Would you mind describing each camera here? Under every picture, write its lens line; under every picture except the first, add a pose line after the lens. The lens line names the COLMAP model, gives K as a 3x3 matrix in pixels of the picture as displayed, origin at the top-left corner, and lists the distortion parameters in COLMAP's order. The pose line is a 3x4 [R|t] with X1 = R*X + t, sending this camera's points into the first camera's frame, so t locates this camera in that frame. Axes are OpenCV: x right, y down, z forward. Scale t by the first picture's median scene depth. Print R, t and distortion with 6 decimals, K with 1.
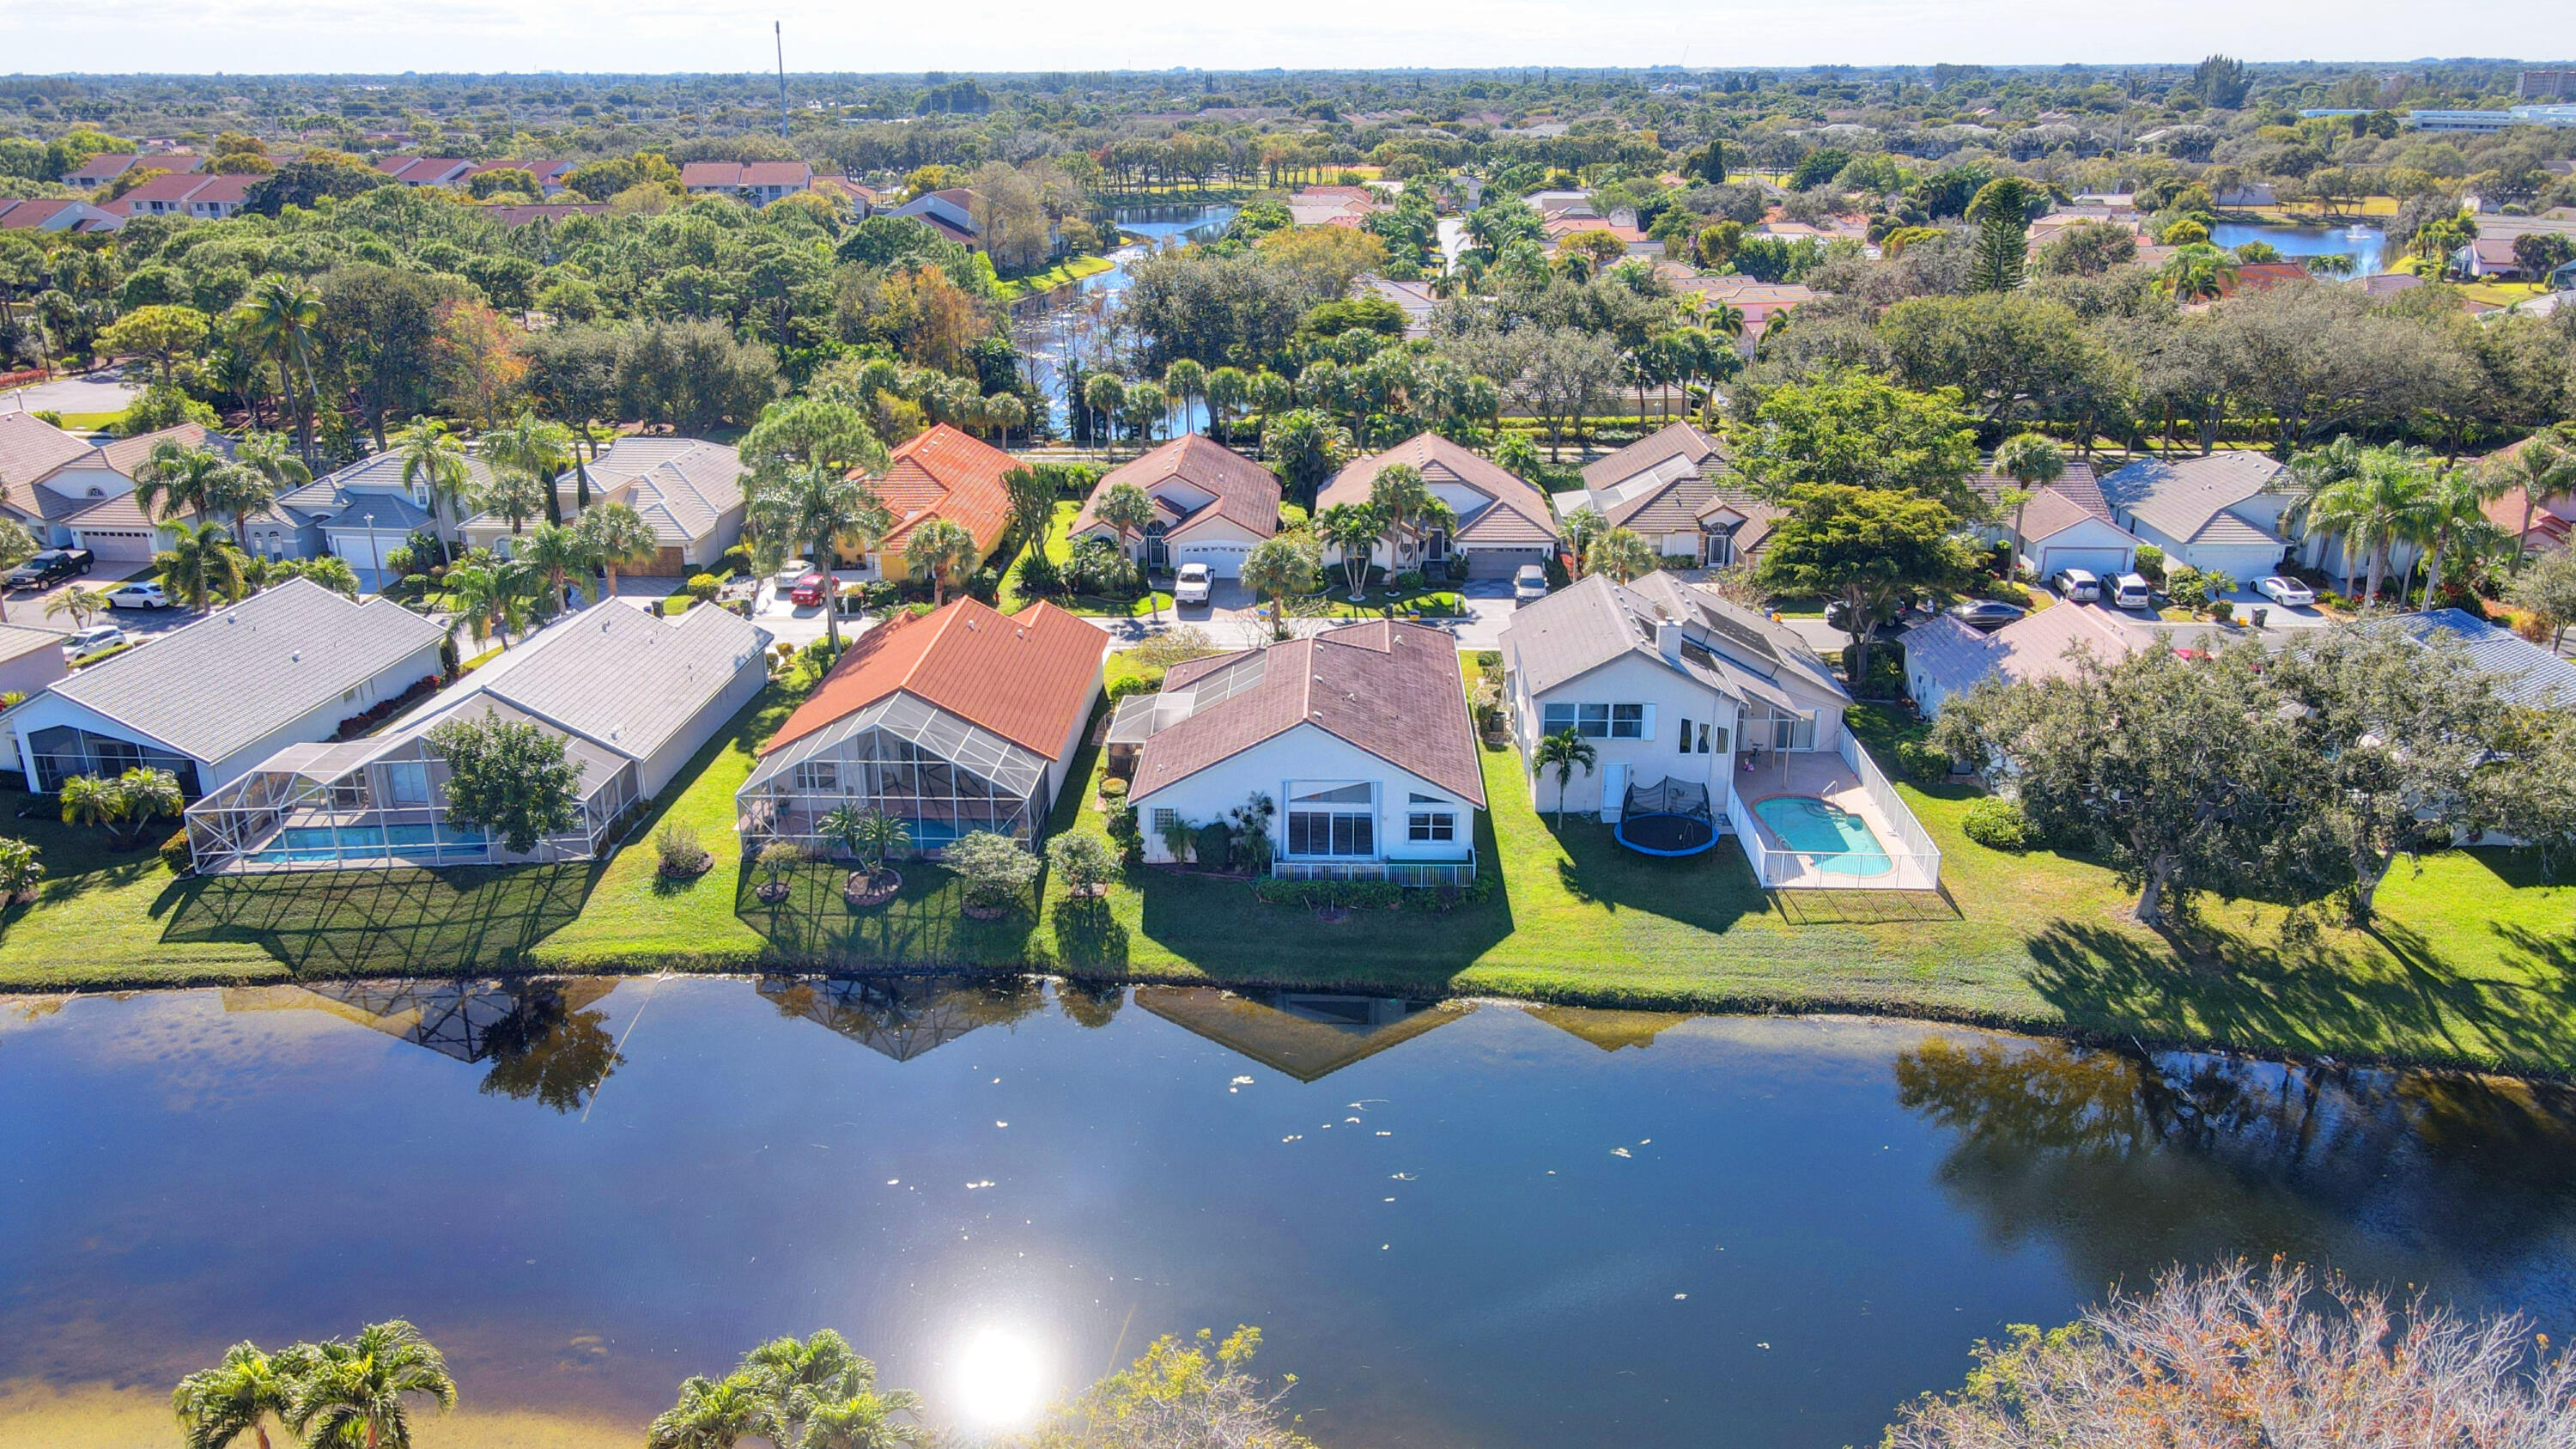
lens RADIAL K [[1918.6, 0, 1288.0], [0, 1918.6, 724.5], [0, 0, 1]] dist [-0.007043, 0.036869]
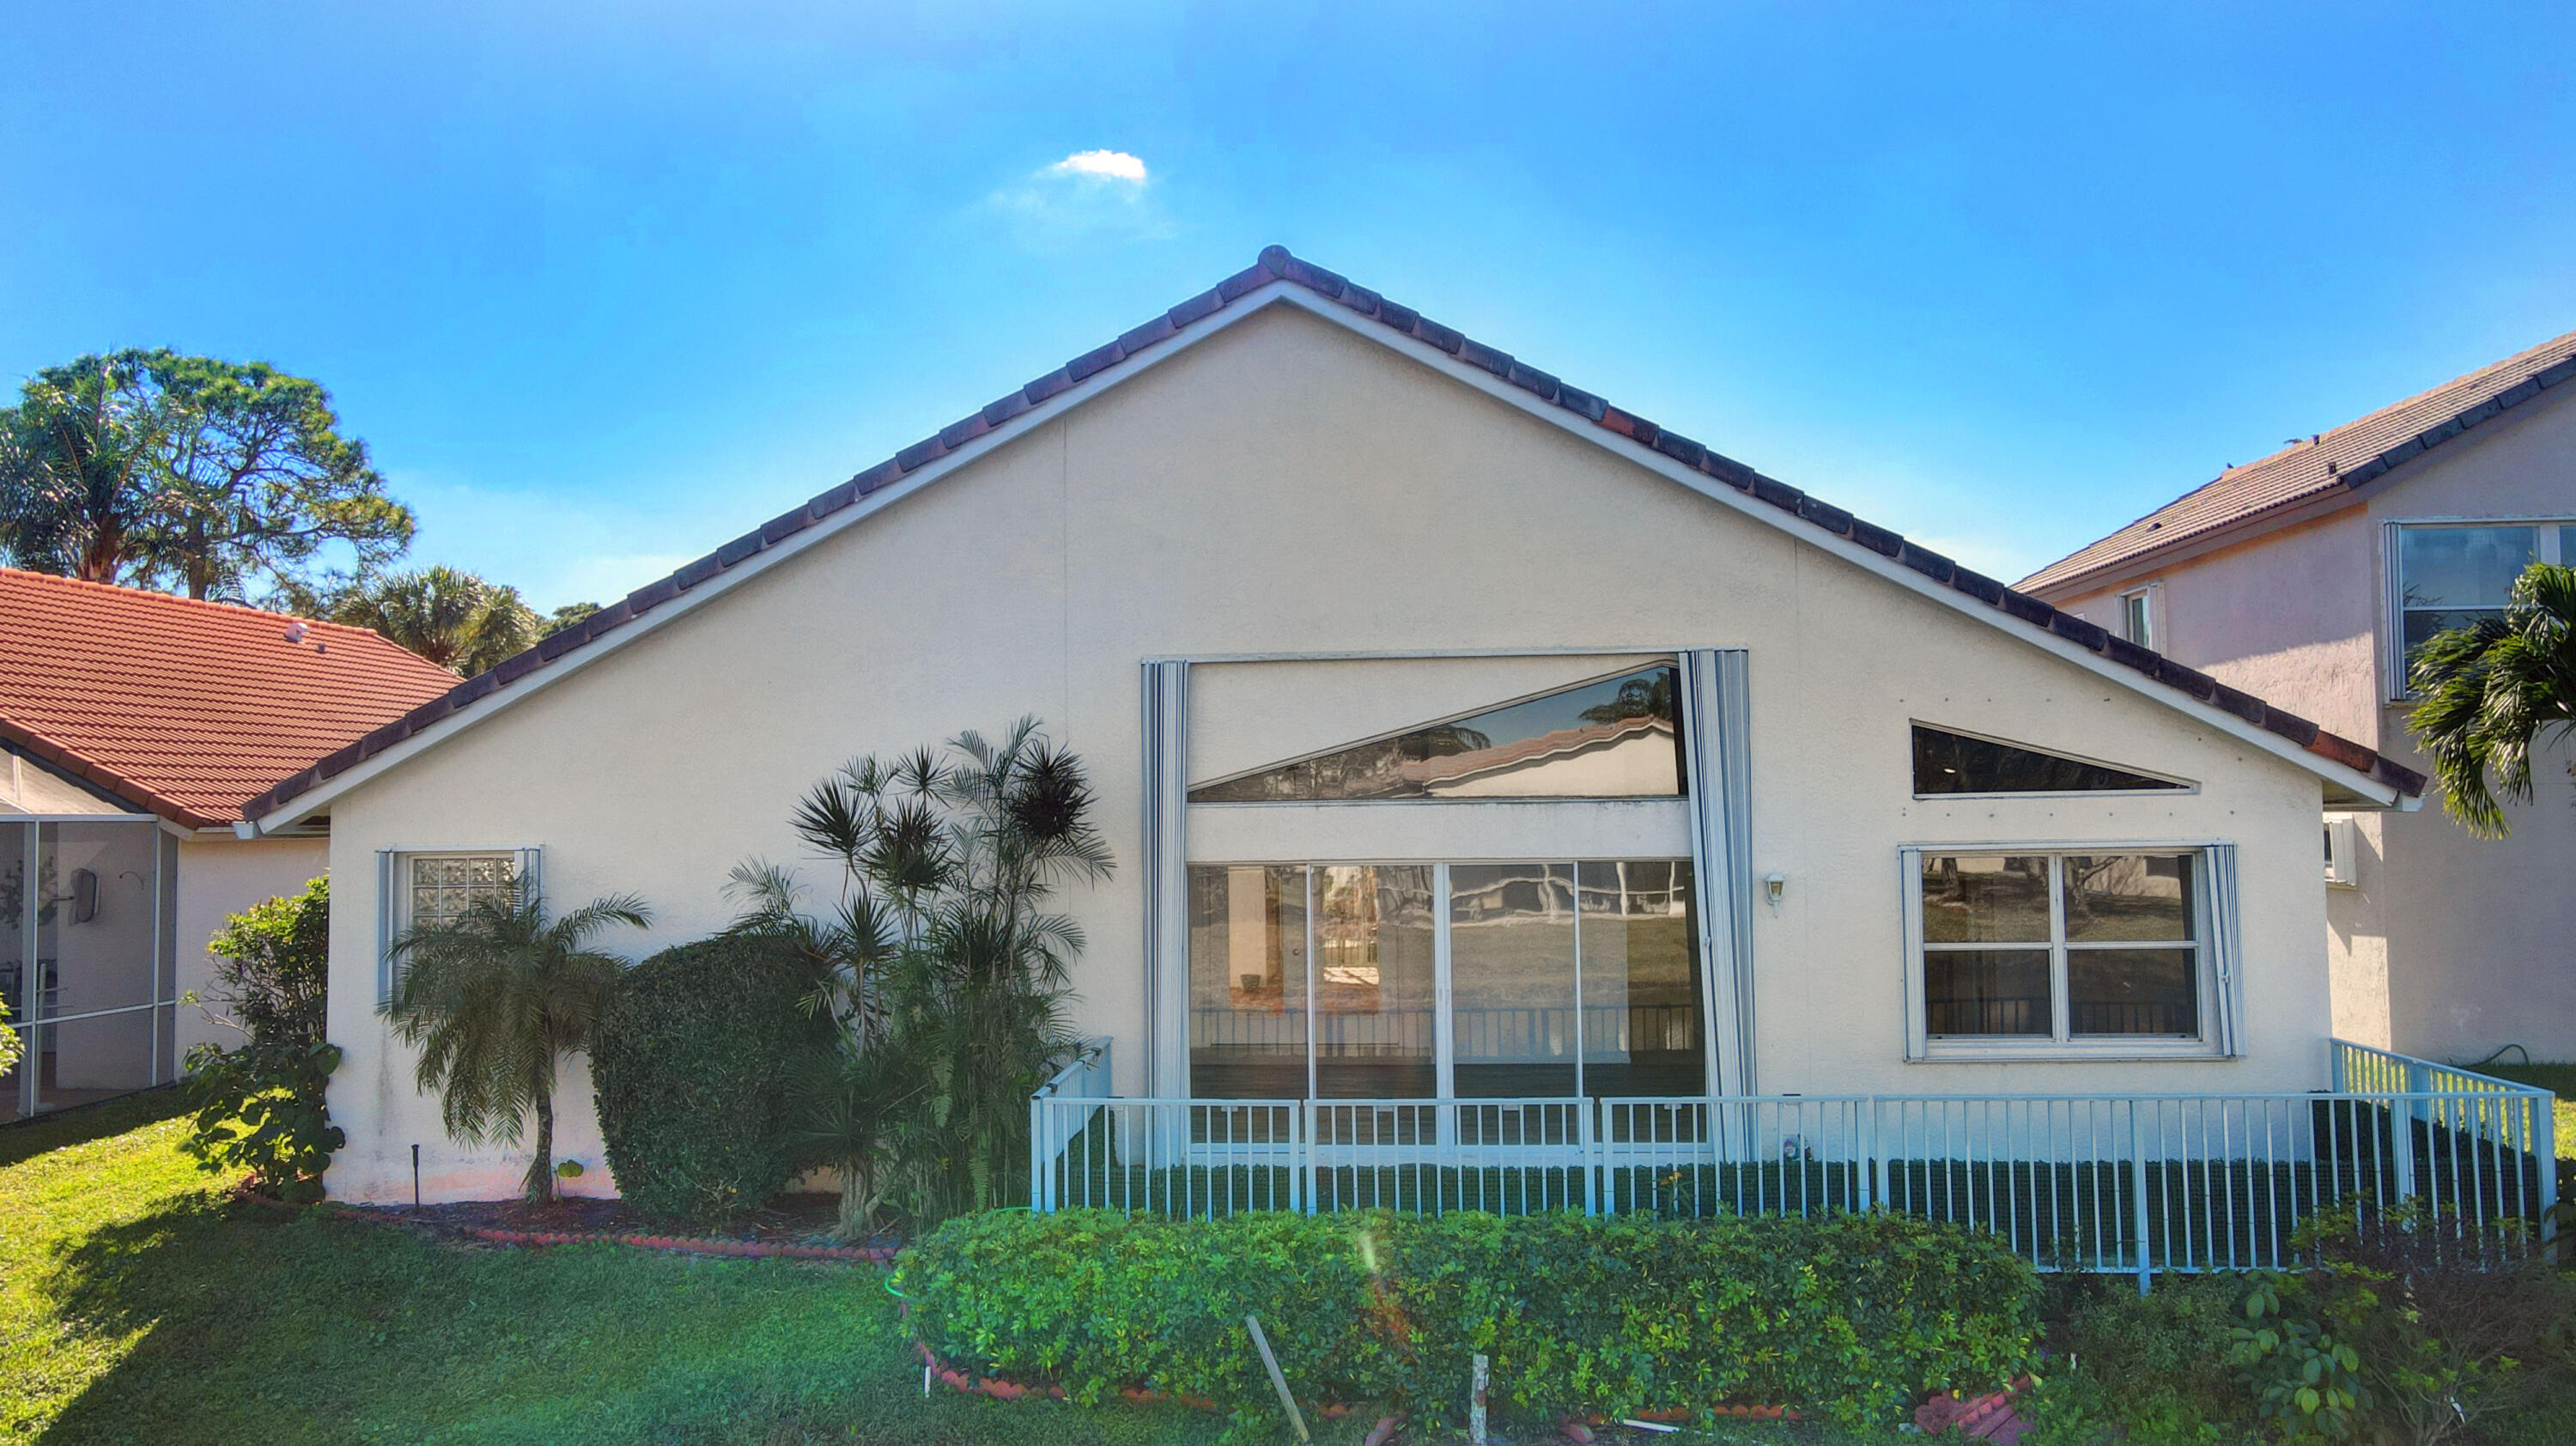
lens RADIAL K [[1918.3, 0, 1288.0], [0, 1918.3, 723.0], [0, 0, 1]] dist [-0.007043, 0.036869]
pose [[0.999486, -0.008421, -0.030943, 0.012017], [-0.003338, 0.932338, -0.361572, 0.077208], [0.031894, 0.361489, 0.931831, 0.686808]]
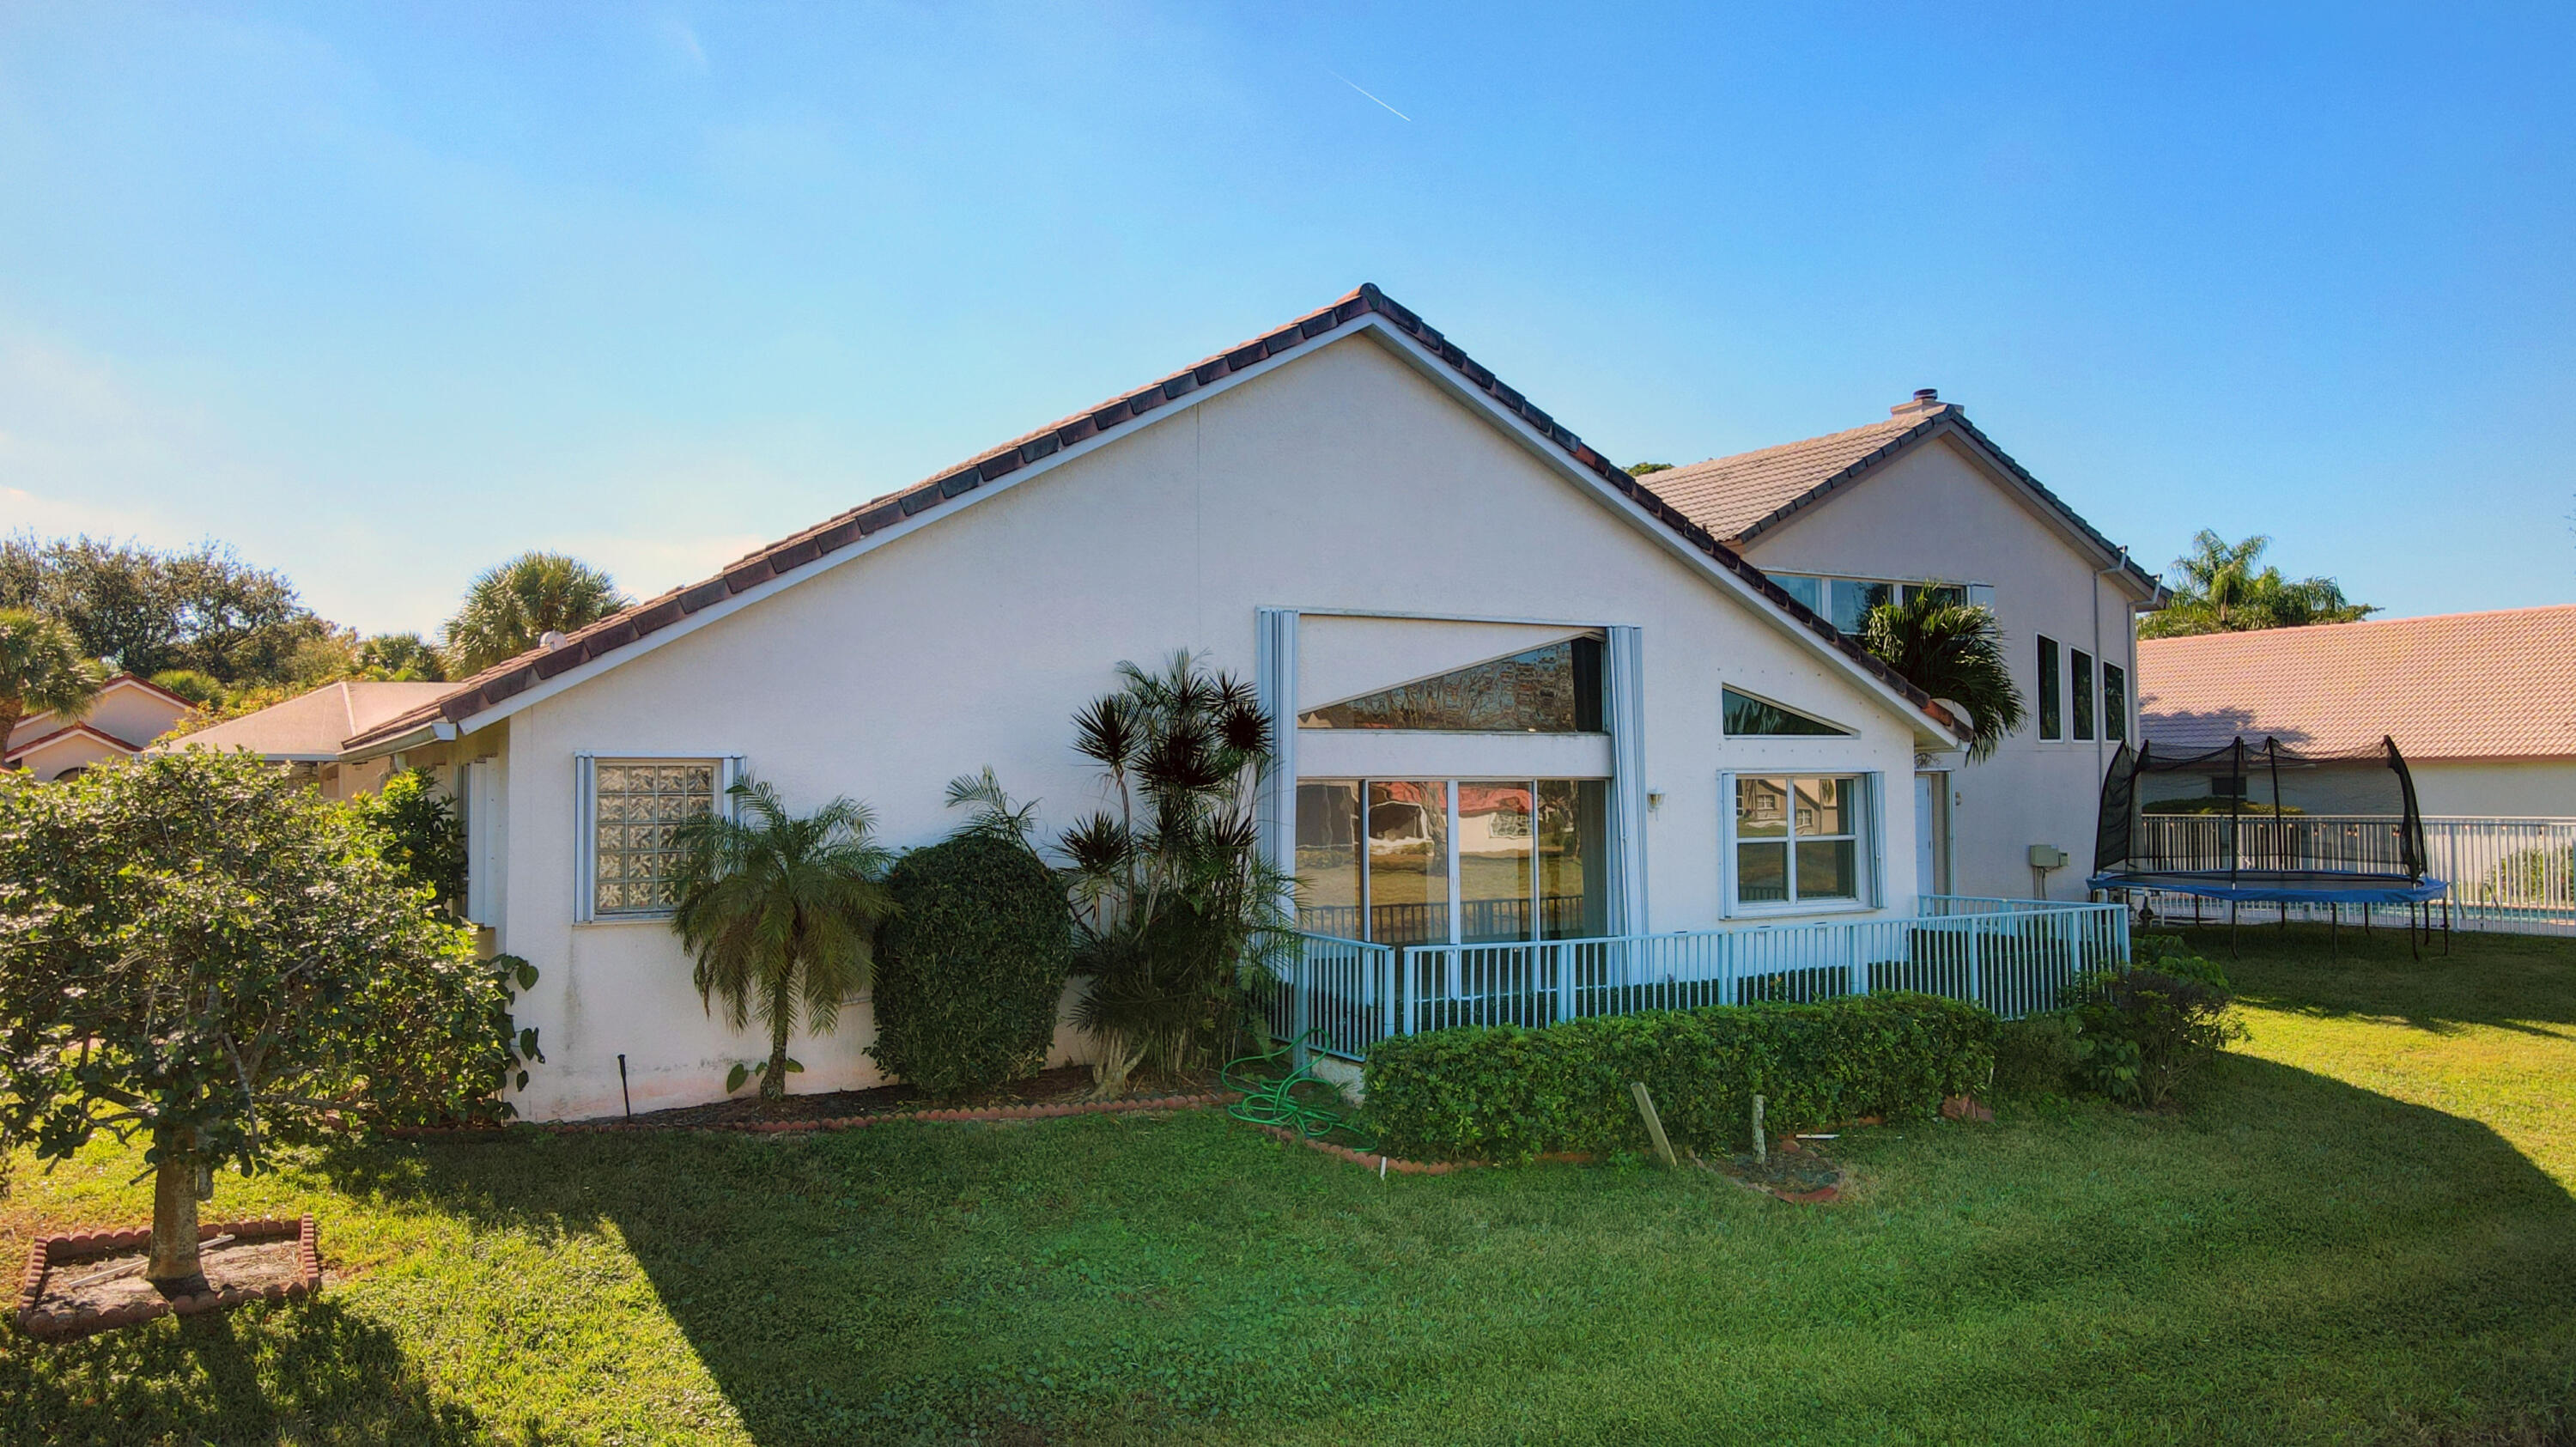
lens RADIAL K [[1918.4, 0, 1288.0], [0, 1918.4, 723.5], [0, 0, 1]] dist [-0.007043, 0.036869]
pose [[0.840029, 0.020354, 0.542160, -0.090279], [0.175634, 0.935283, -0.307243, 0.083854], [-0.513327, 0.353315, 0.782090, 0.685847]]
